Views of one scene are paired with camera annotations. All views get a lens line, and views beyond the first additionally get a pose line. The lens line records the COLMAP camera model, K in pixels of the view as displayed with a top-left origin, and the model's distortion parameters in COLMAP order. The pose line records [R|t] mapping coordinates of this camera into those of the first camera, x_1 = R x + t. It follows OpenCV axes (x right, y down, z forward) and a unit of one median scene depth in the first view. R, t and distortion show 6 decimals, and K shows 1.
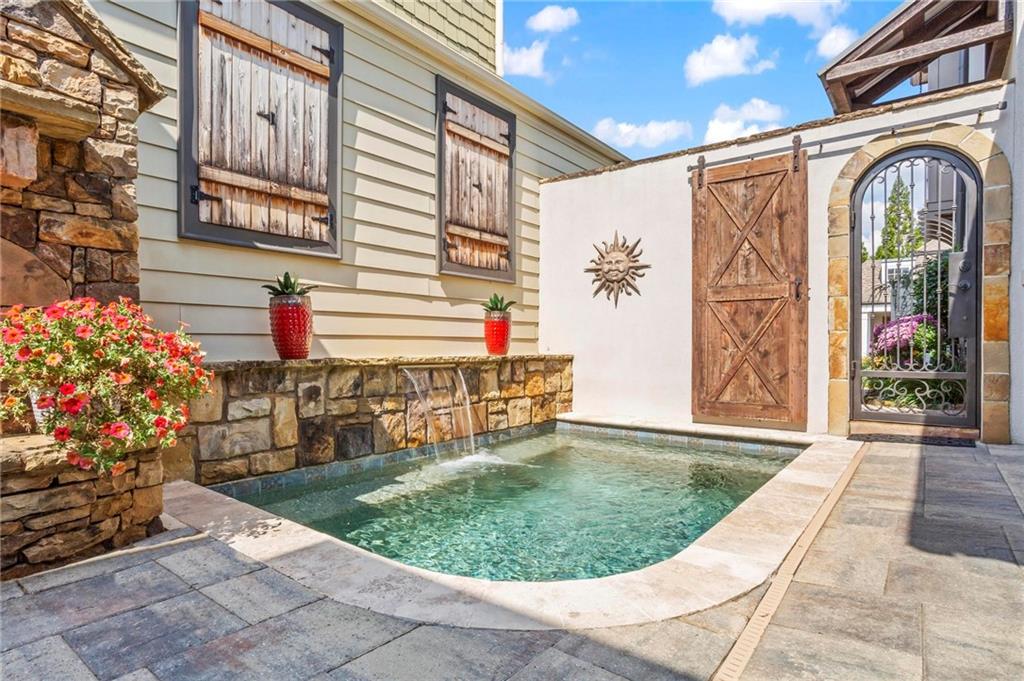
lens RADIAL K [[569.4, 0, 494.3], [0, 569.4, 351.6], [0, 0, 1]] dist [-0.067297, 0.046466]
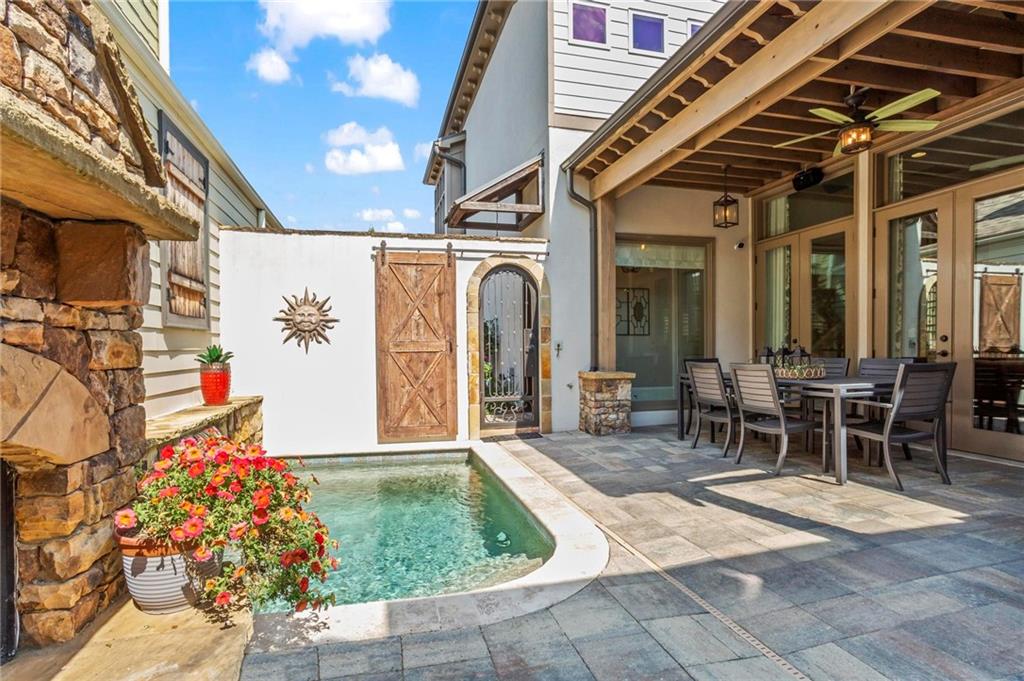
lens RADIAL K [[515.0, 0, 512.3], [0, 515.0, 349.3], [0, 0, 1]] dist [-0.060679, 0.034234]
pose [[0.594946, -0.008222, 0.803724, -0.462290], [0.015586, 0.999878, -0.001308, -0.097429], [-0.803615, 0.013305, 0.595001, 0.051666]]
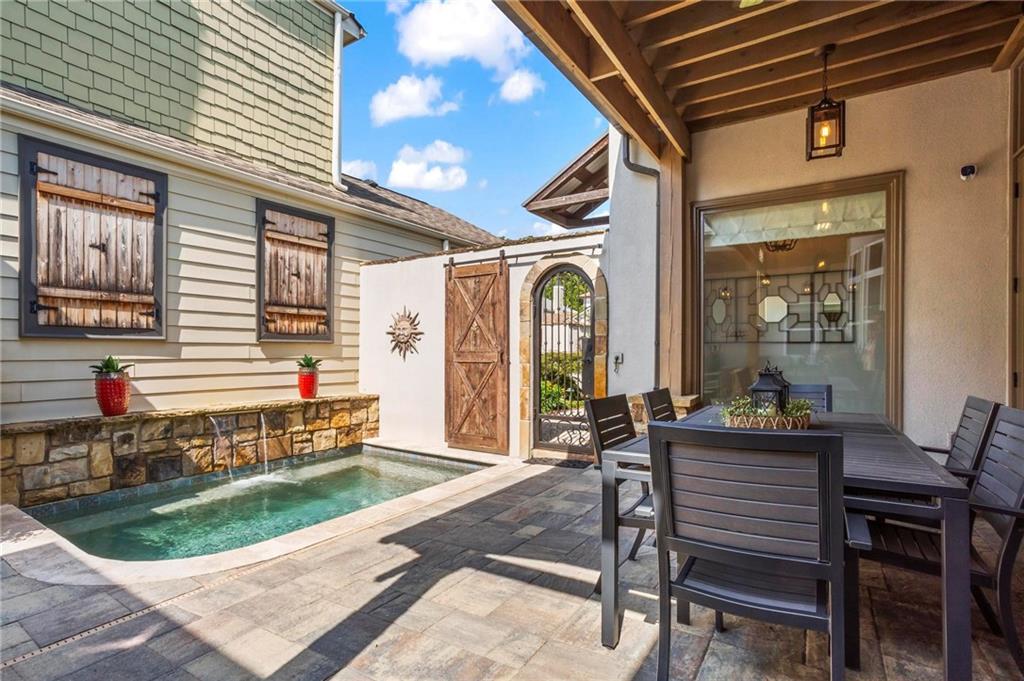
lens RADIAL K [[515.0, 0, 512.3], [0, 515.0, 349.3], [0, 0, 1]] dist [-0.060679, 0.034234]
pose [[0.995515, 0.001762, 0.094588, 0.441007], [-0.000550, 0.999917, -0.012837, -0.113507], [-0.094603, 0.012727, 0.995434, -0.320834]]
